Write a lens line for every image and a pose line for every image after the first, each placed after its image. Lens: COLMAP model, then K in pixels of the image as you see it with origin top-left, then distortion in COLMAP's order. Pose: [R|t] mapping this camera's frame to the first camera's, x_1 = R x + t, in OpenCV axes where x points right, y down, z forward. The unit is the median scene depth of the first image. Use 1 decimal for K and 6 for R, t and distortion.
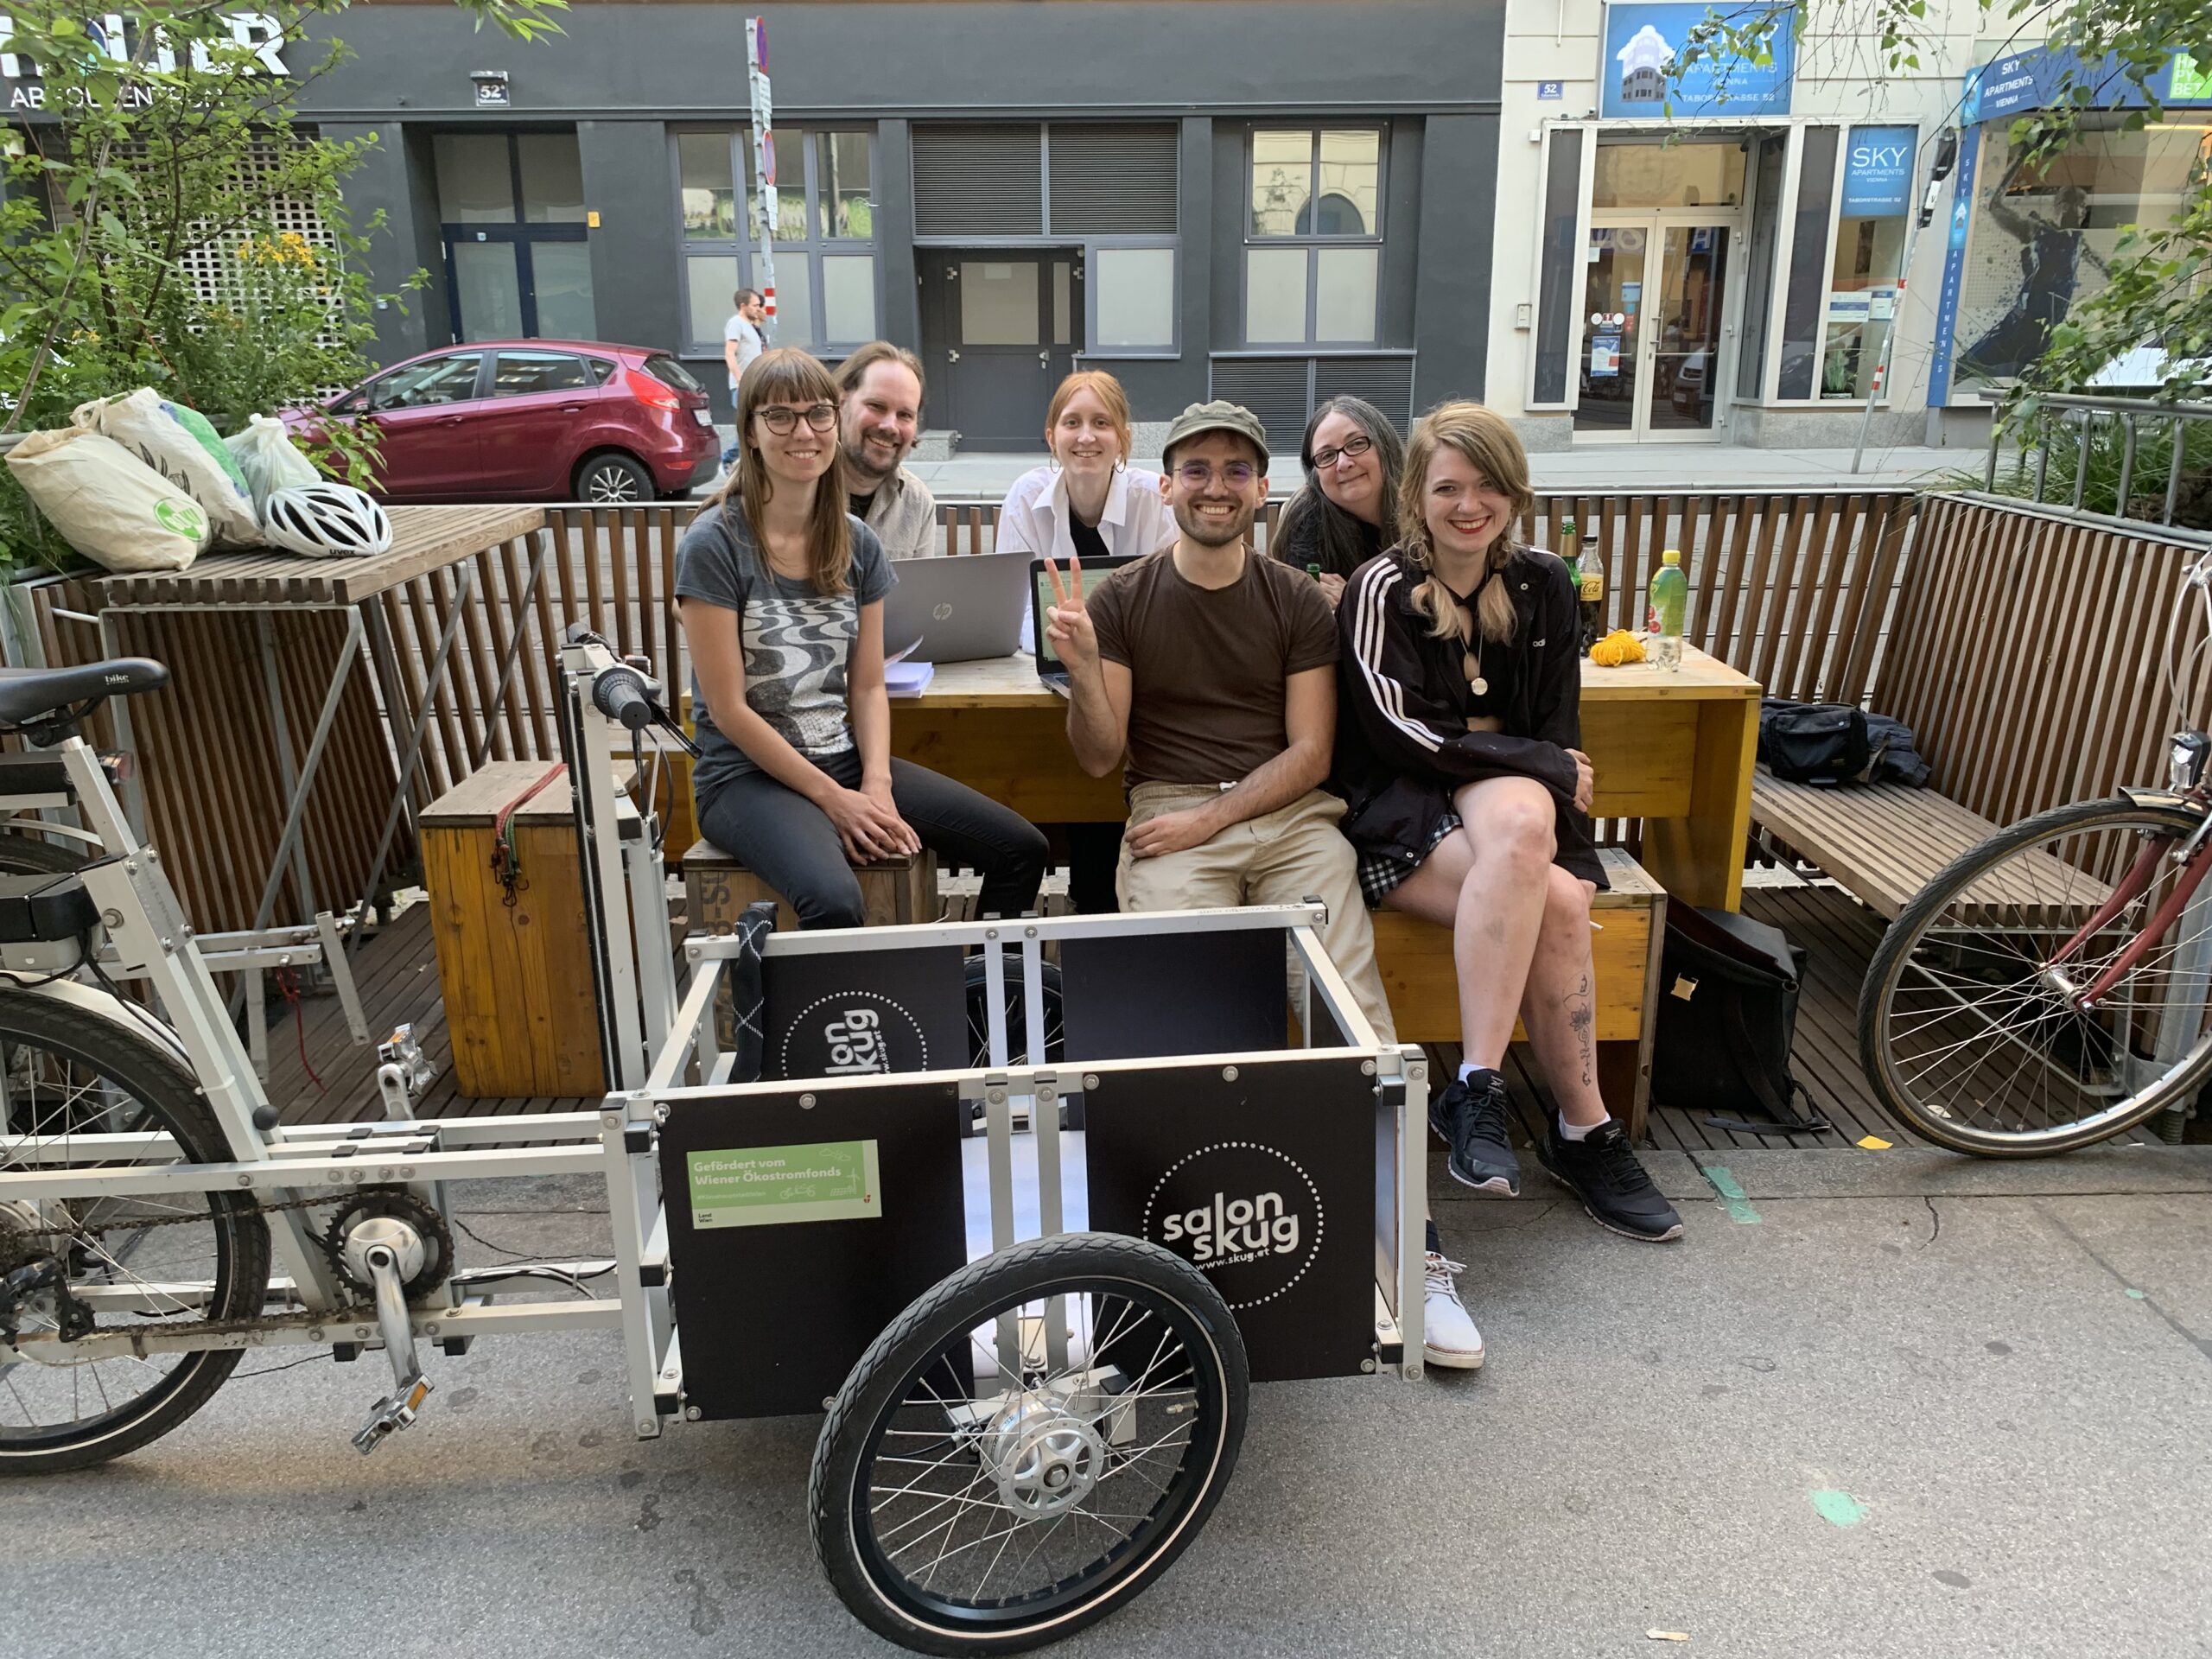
lens RADIAL K [[1664.5, 0, 1106.0], [0, 1664.5, 829.5], [0, 0, 1]] dist [0.001297, 0.003024]
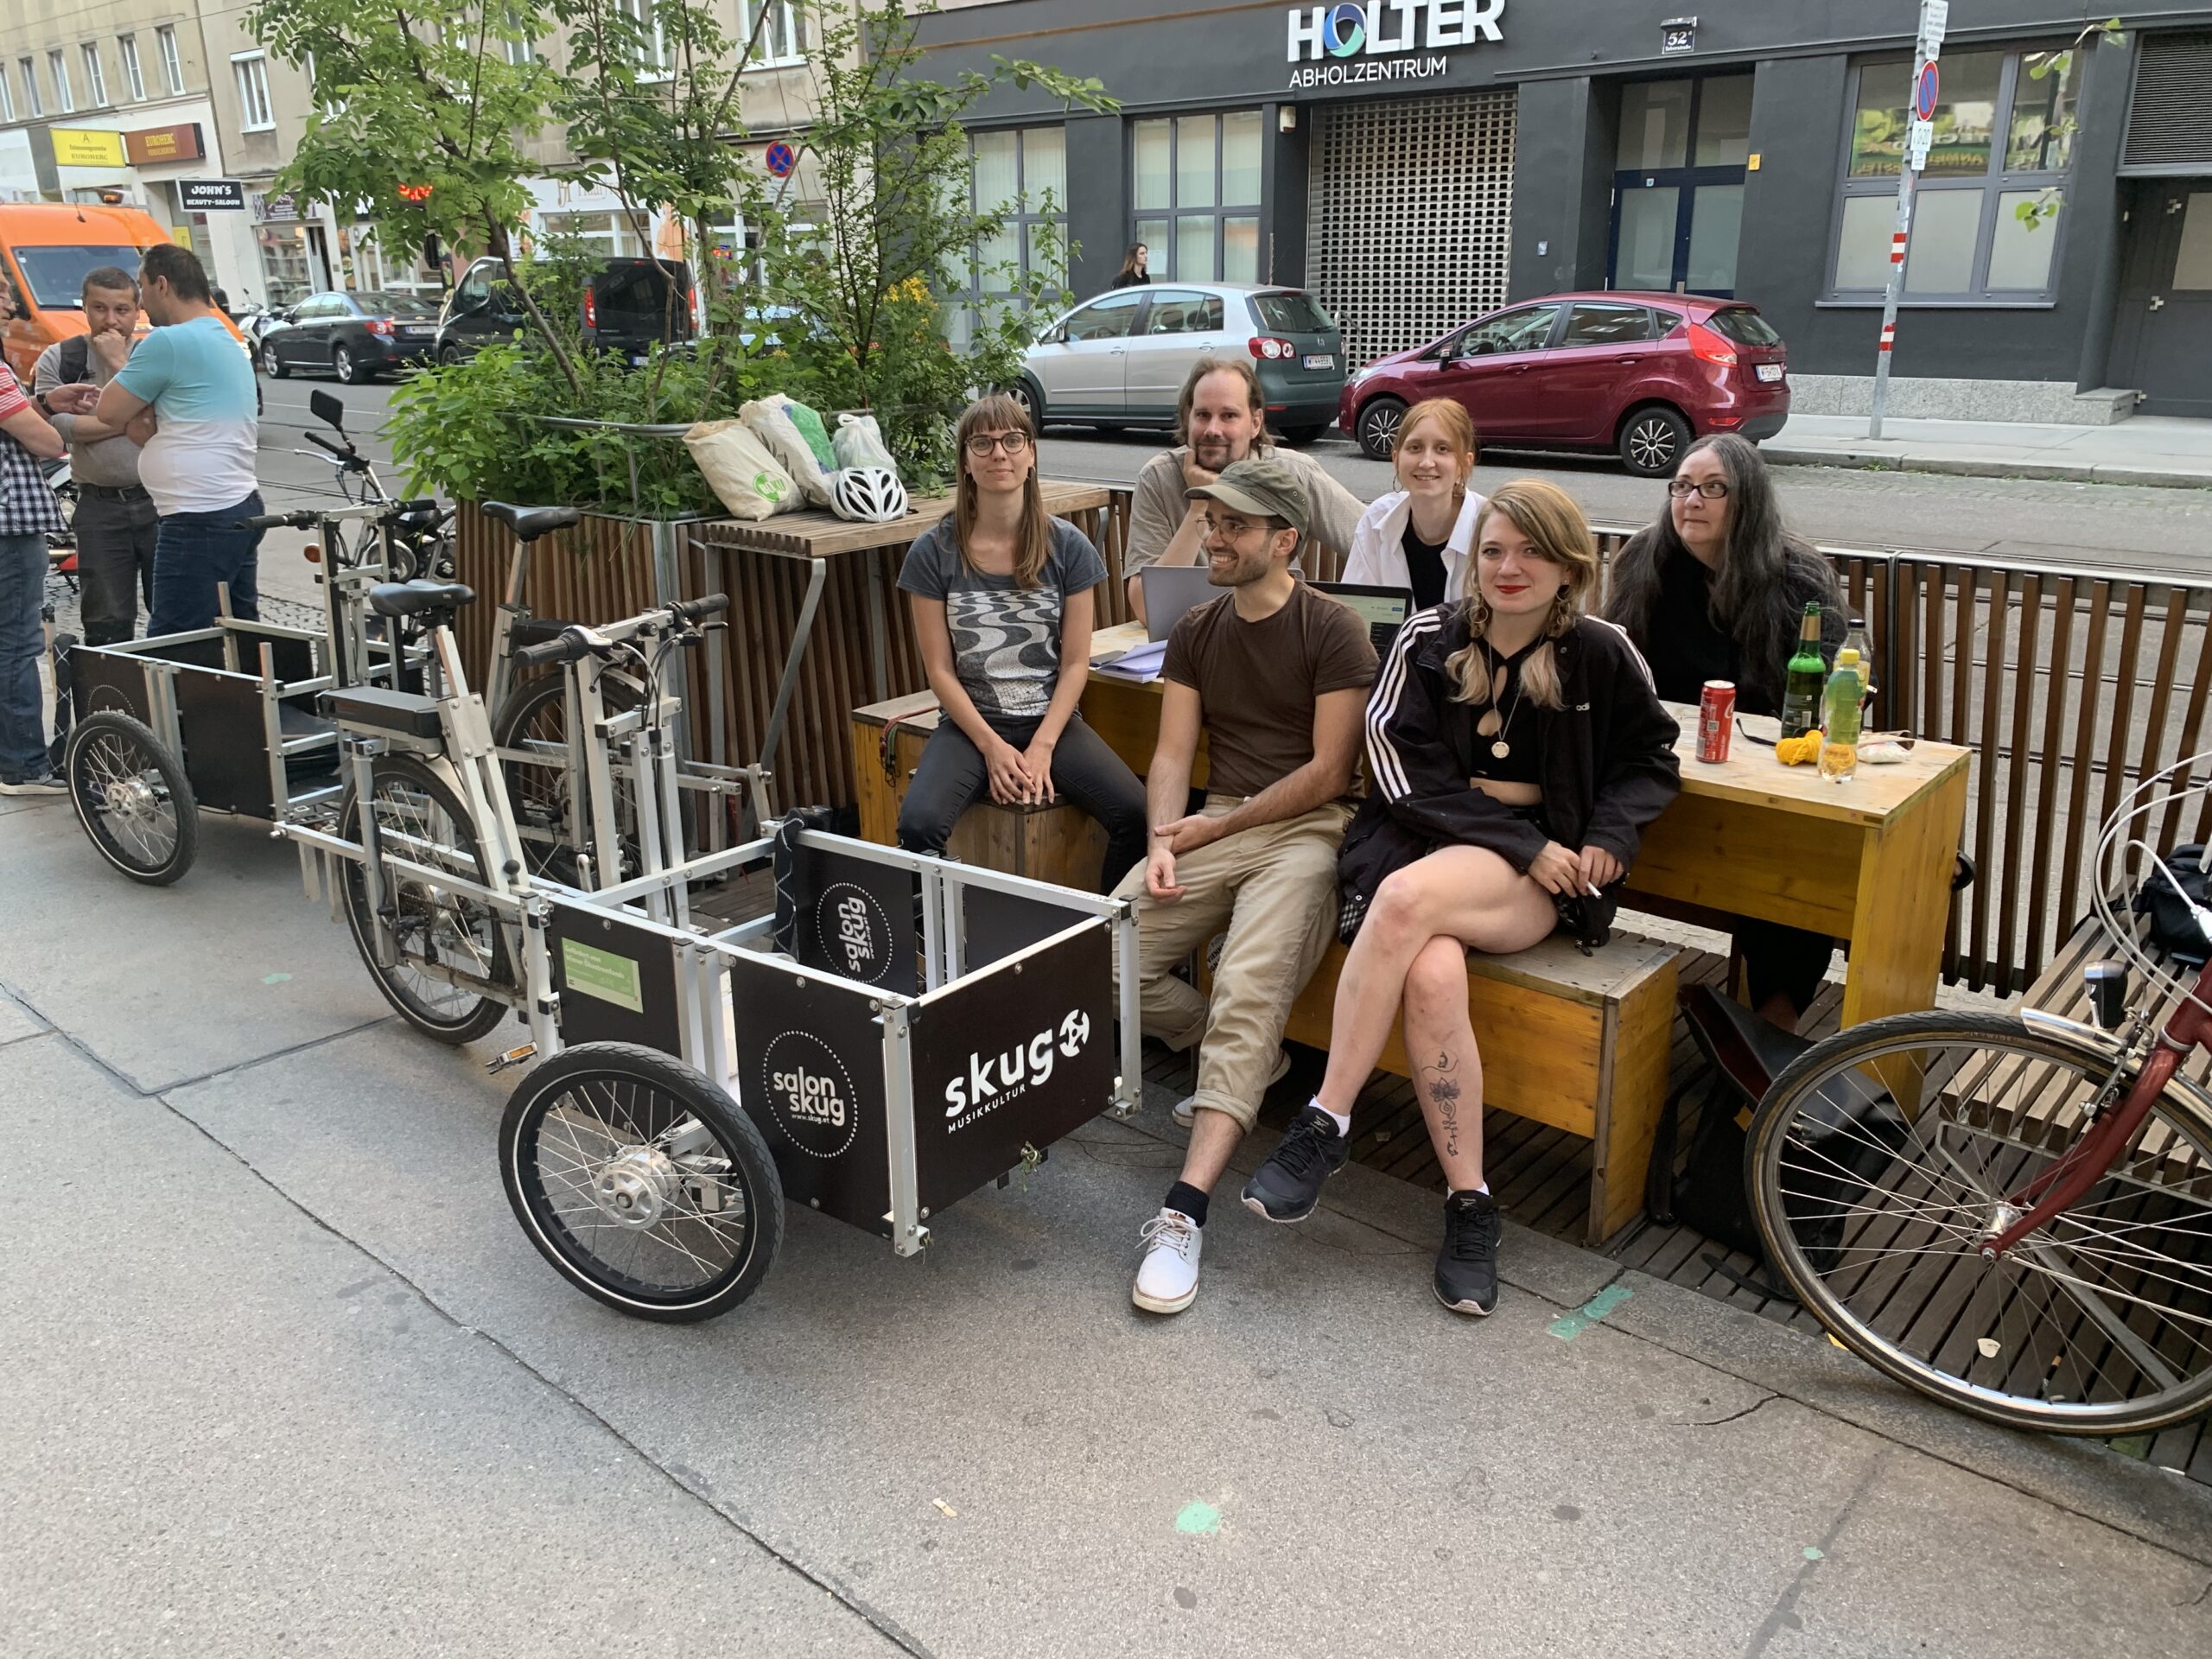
lens RADIAL K [[1678.9, 0, 1104.8], [0, 1678.9, 859.4], [0, 0, 1]] dist [-0.024558, -0.001819]
pose [[0.743983, 0.214770, -0.632743, 0.567739], [-0.177539, 0.976437, 0.122677, -0.083277], [0.644181, 0.021067, 0.764583, 0.056674]]
